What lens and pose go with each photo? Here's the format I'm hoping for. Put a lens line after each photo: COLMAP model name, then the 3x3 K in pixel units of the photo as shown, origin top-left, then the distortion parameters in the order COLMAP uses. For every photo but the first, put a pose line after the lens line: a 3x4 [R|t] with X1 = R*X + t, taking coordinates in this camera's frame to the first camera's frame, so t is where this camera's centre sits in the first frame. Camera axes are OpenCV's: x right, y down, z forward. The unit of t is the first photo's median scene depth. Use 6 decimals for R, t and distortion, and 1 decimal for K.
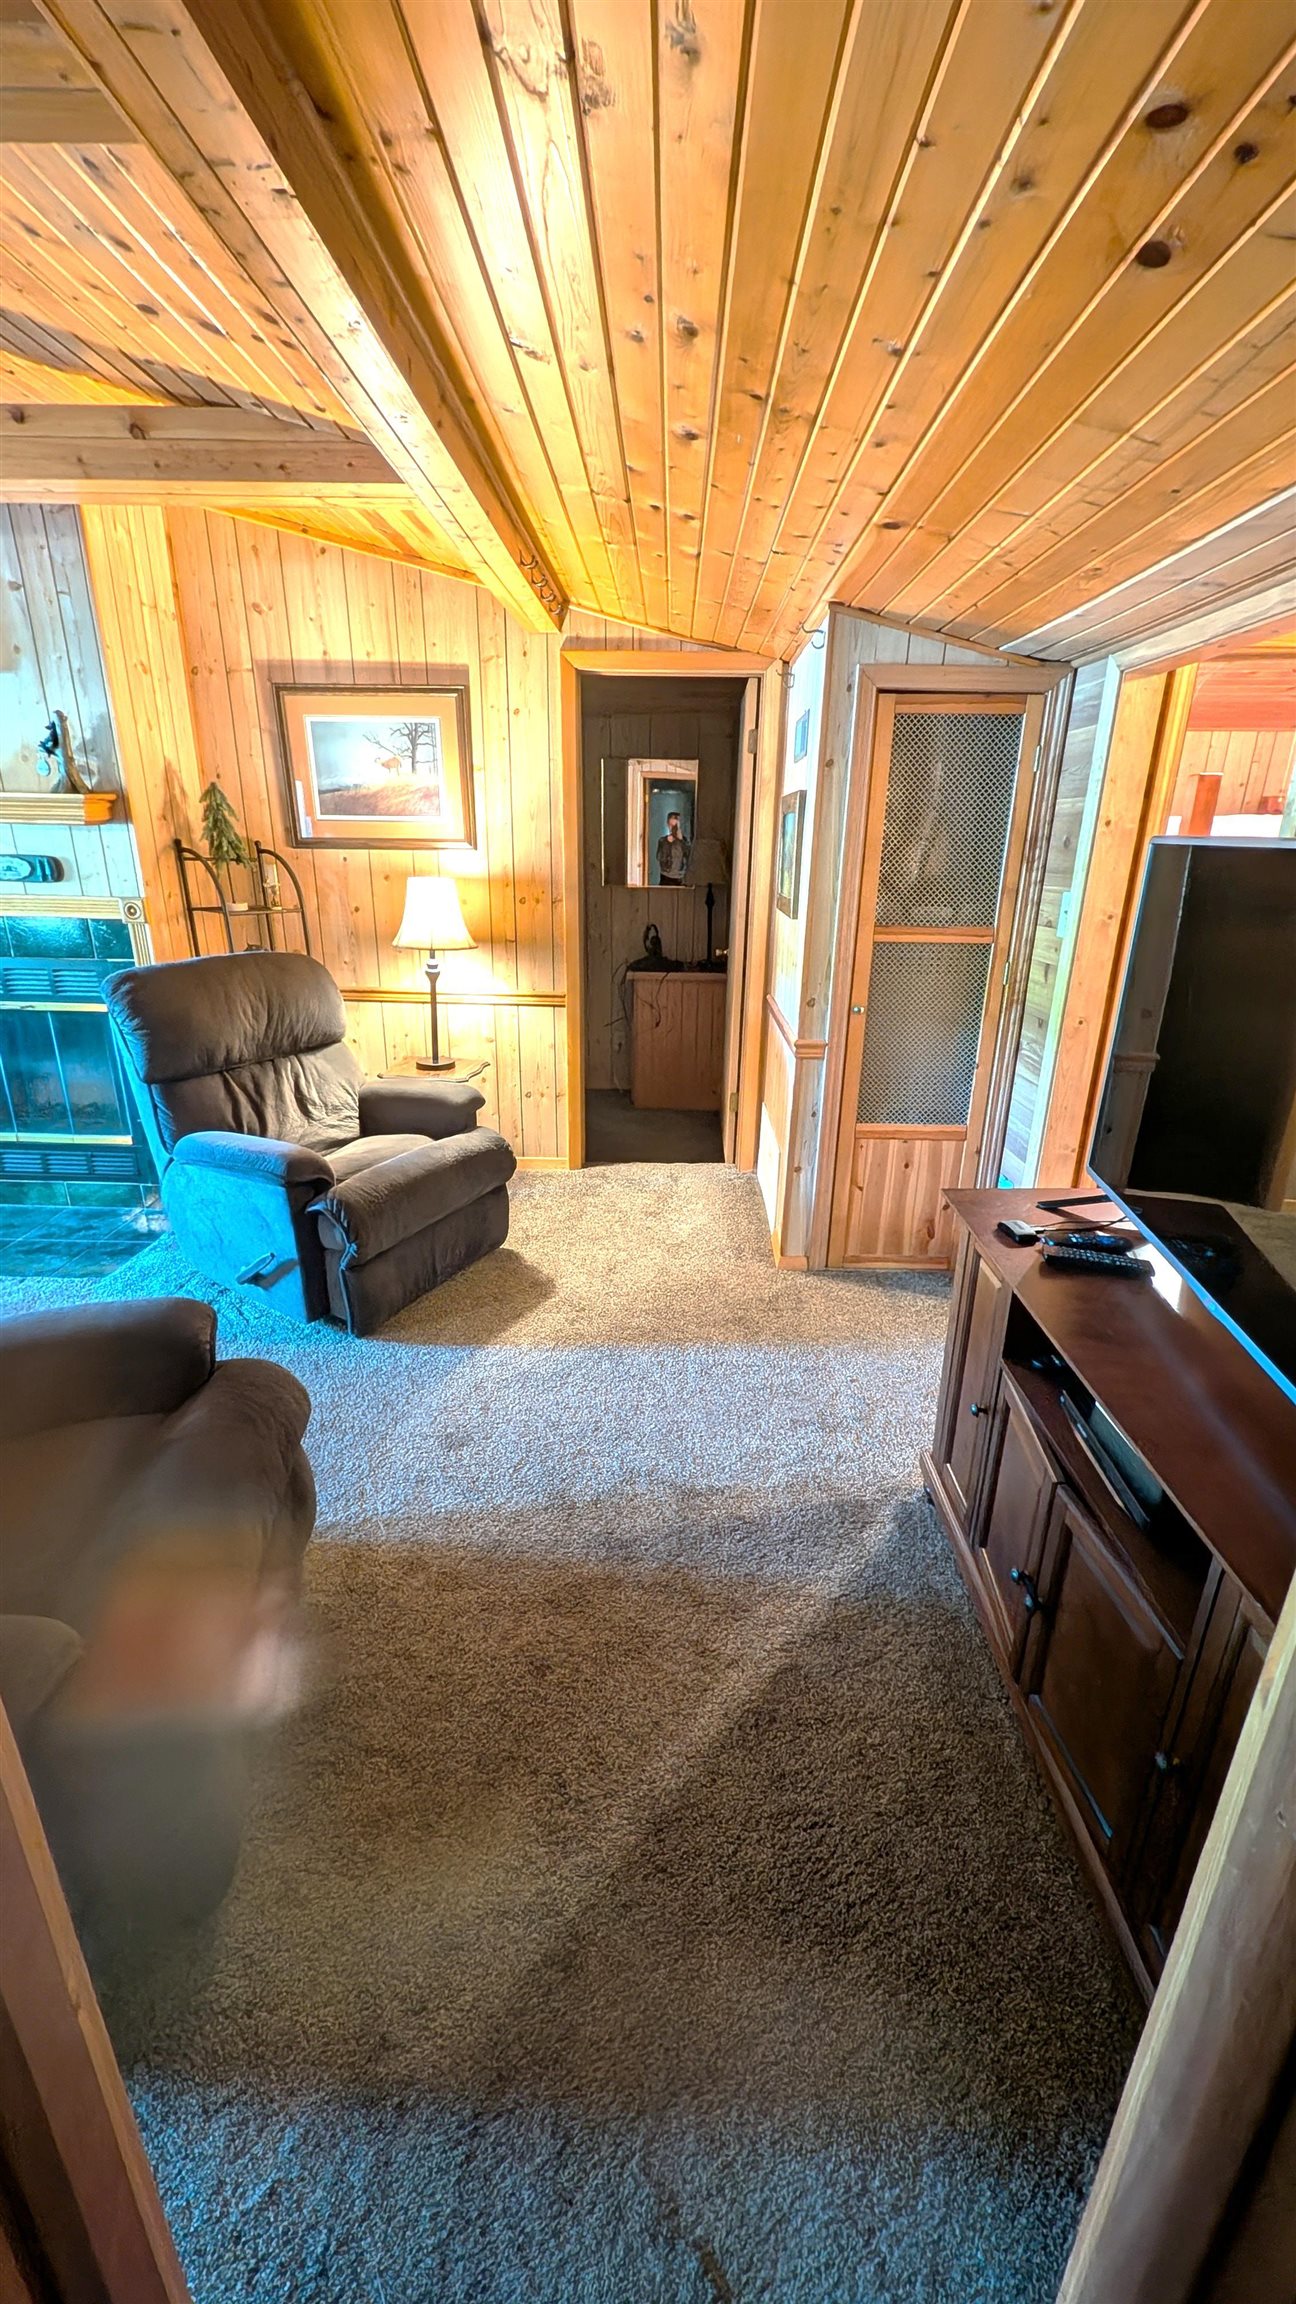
lens RADIAL K [[880.4, 0, 657.8], [0, 880.4, 1156.5], [0, 0, 1]] dist [0.001592, -0.000097]
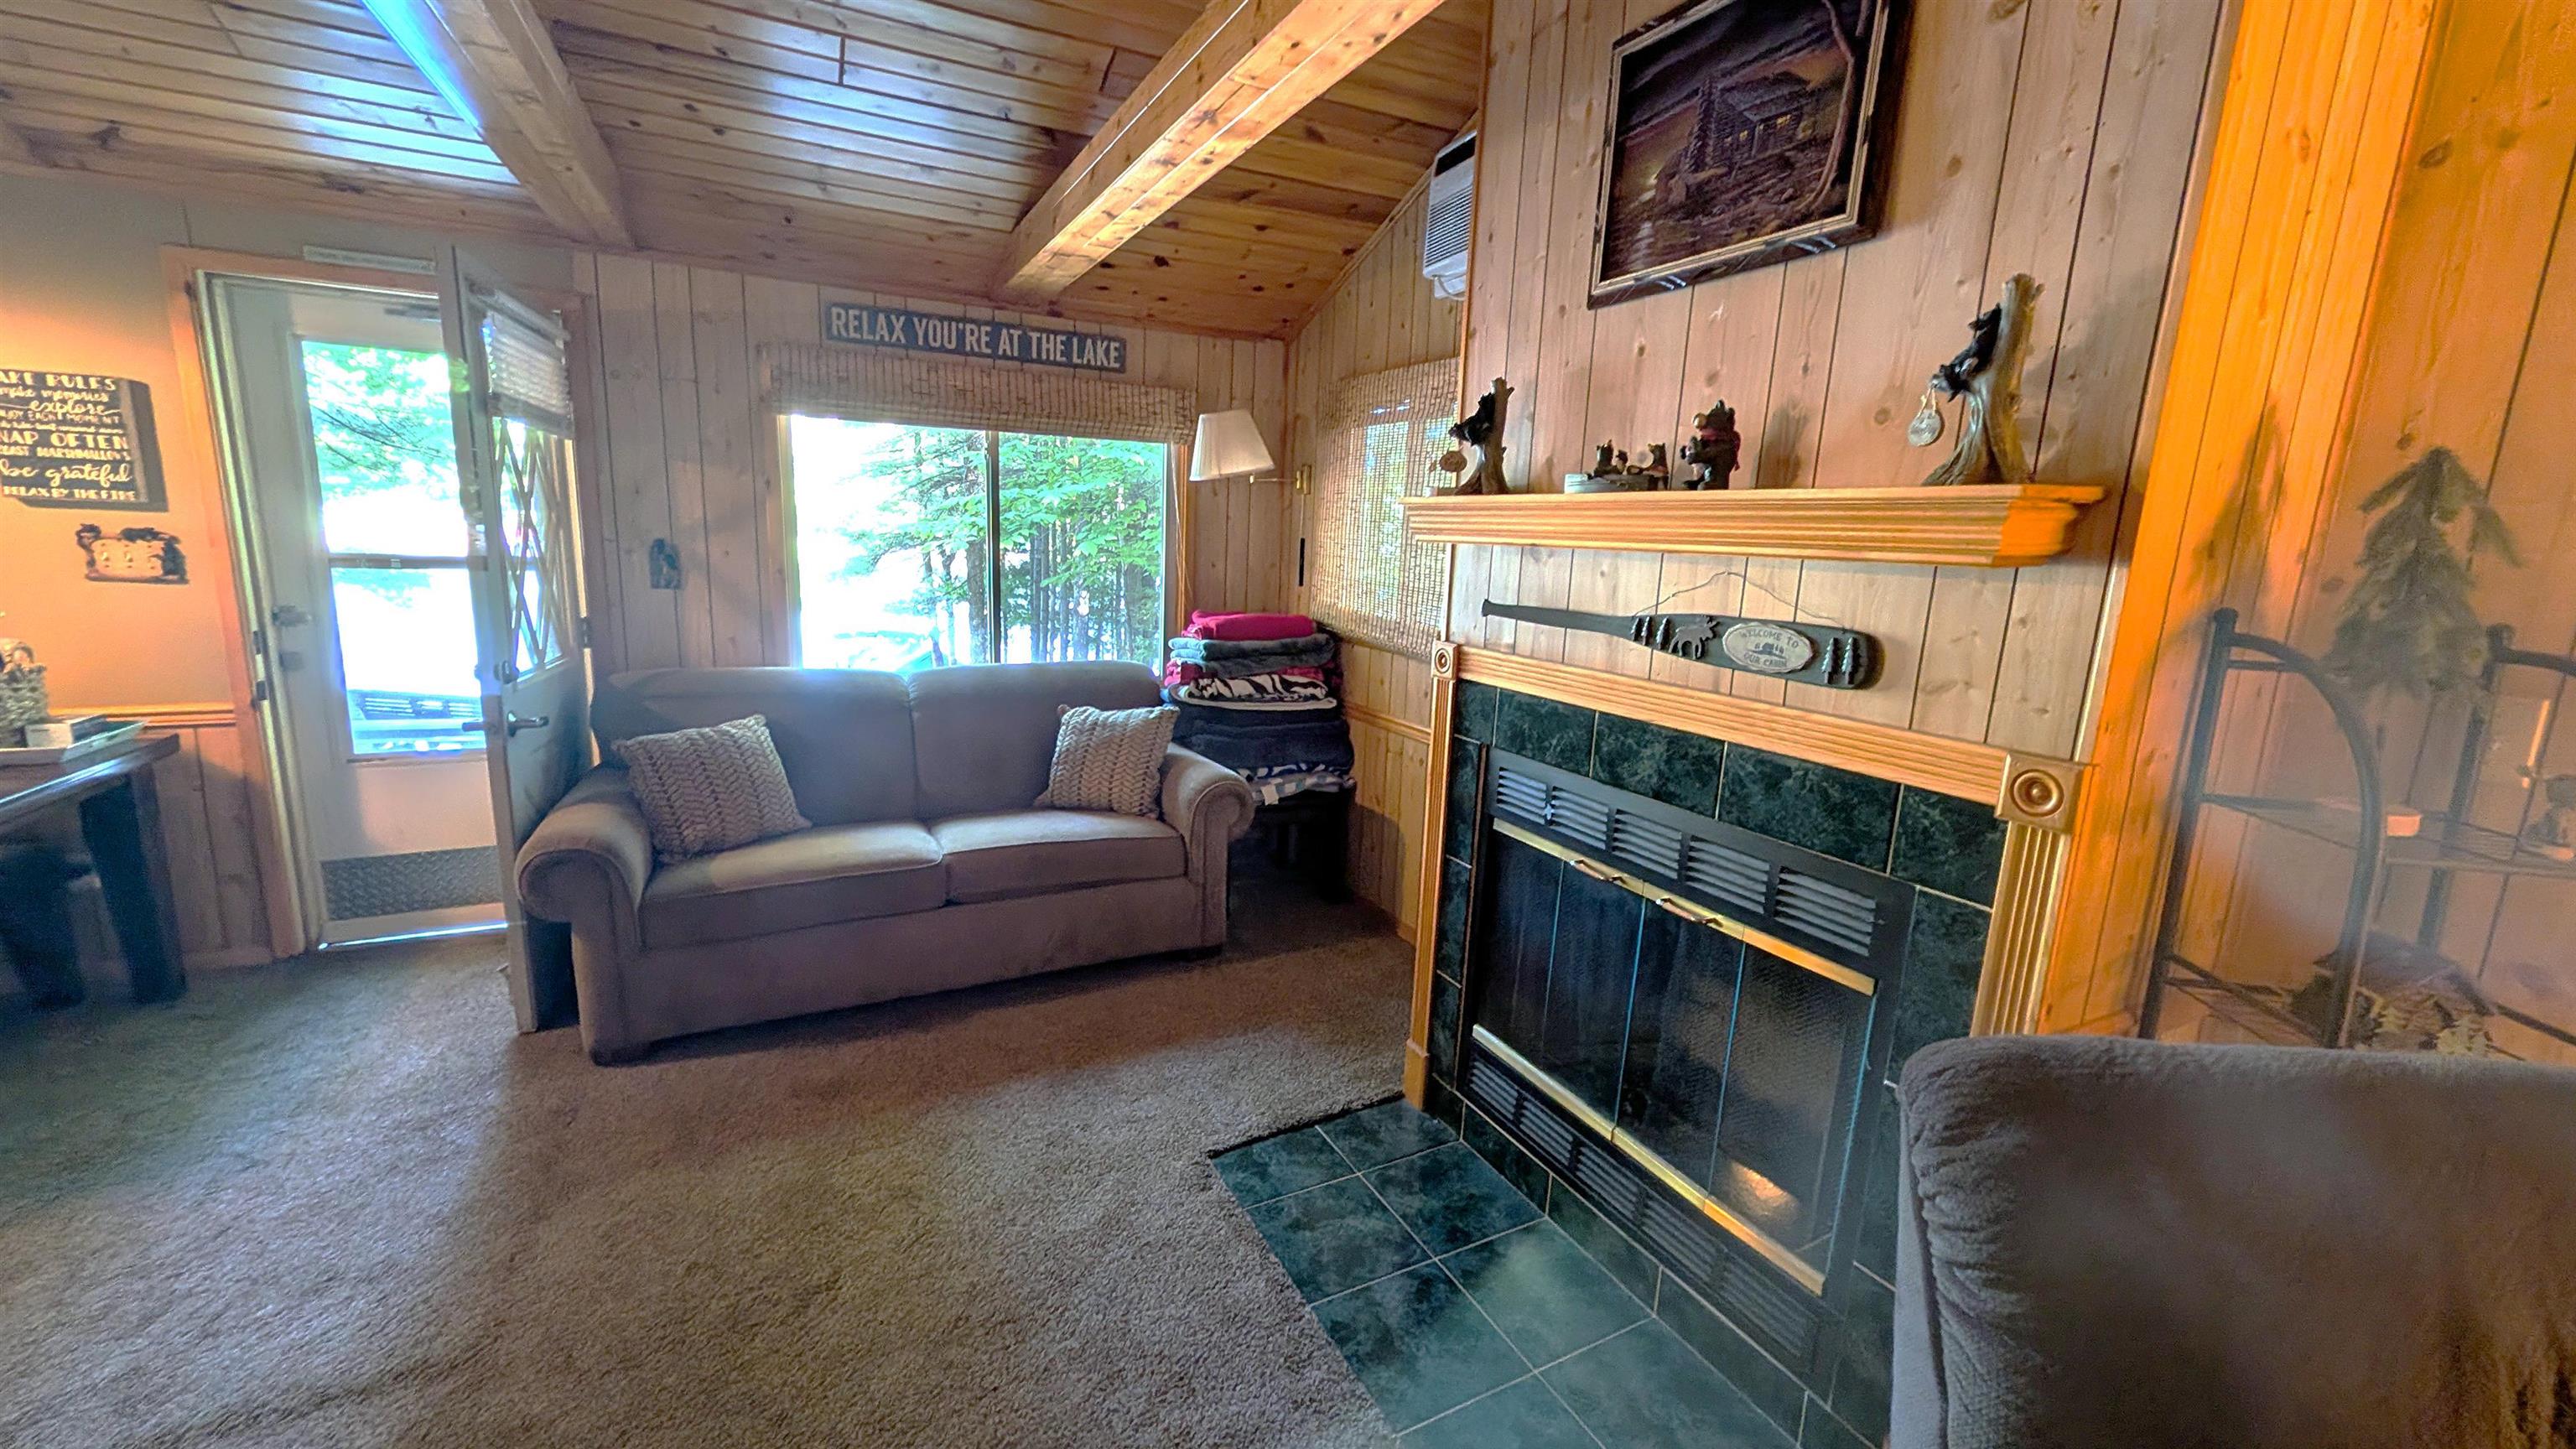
lens RADIAL K [[984.4, 0, 1293.0], [0, 984.4, 717.1], [0, 0, 1]] dist [0.001592, -0.000097]
pose [[0.482453, 0.160991, -0.861000, -0.416063], [-0.331974, 0.943239, -0.009651, -0.210754], [0.810575, 0.290486, 0.508514, 0.559895]]
